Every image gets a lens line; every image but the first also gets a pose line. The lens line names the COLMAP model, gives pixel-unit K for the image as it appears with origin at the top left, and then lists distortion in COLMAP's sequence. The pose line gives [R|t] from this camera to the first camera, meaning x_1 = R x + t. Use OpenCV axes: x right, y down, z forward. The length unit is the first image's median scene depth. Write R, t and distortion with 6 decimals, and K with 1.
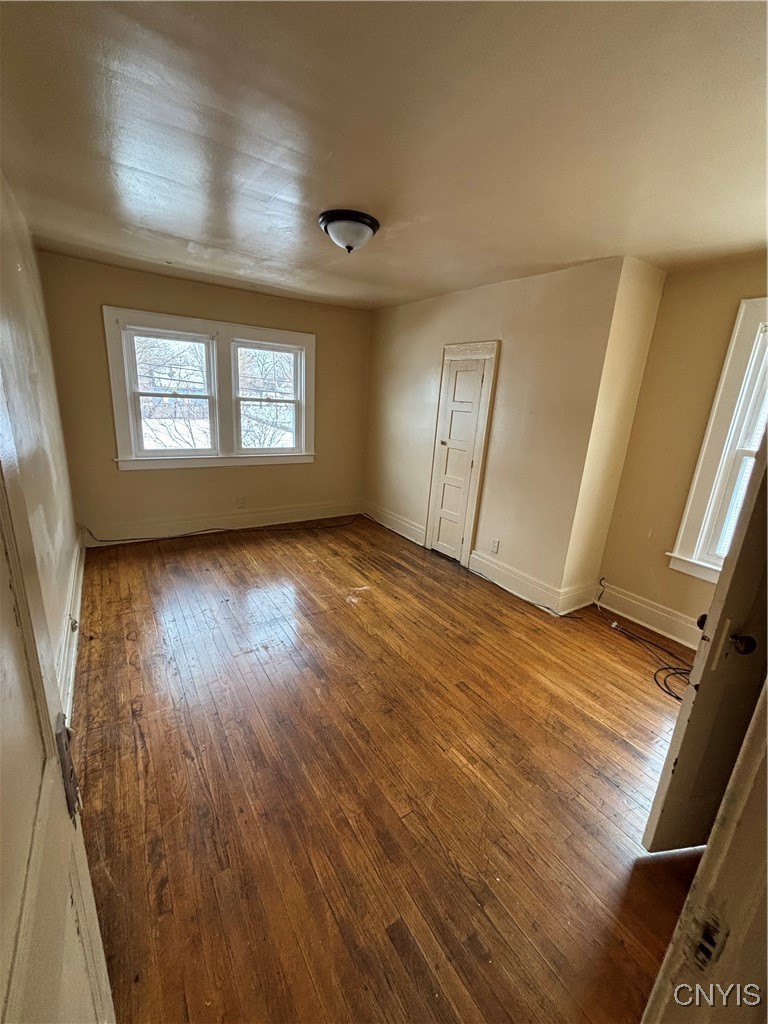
lens RADIAL K [[414.0, 0, 381.4], [0, 414.0, 512.4], [0, 0, 1]] dist [-0.002361, 0.001863]
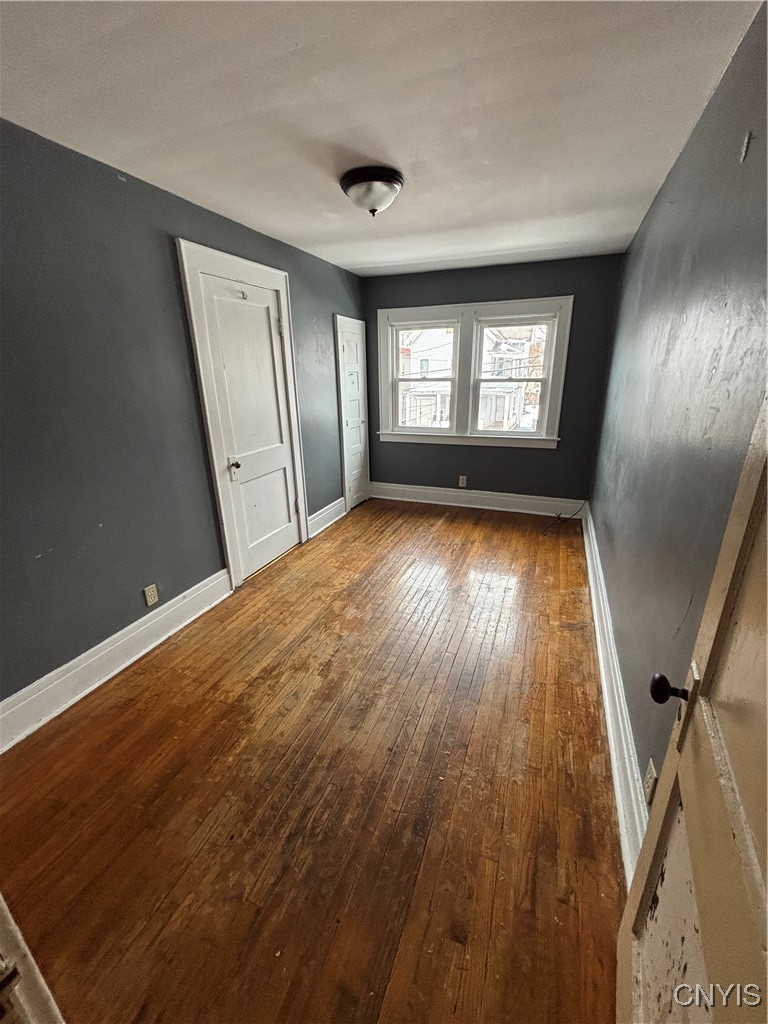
lens RADIAL K [[414.0, 0, 389.7], [0, 414.0, 514.0], [0, 0, 1]] dist [-0.002361, 0.001863]
pose [[0.580649, 0.200674, -0.789035, 0.371662], [-0.172163, 0.977496, 0.121911, -0.036641], [0.795743, 0.065055, 0.602131, 0.224303]]
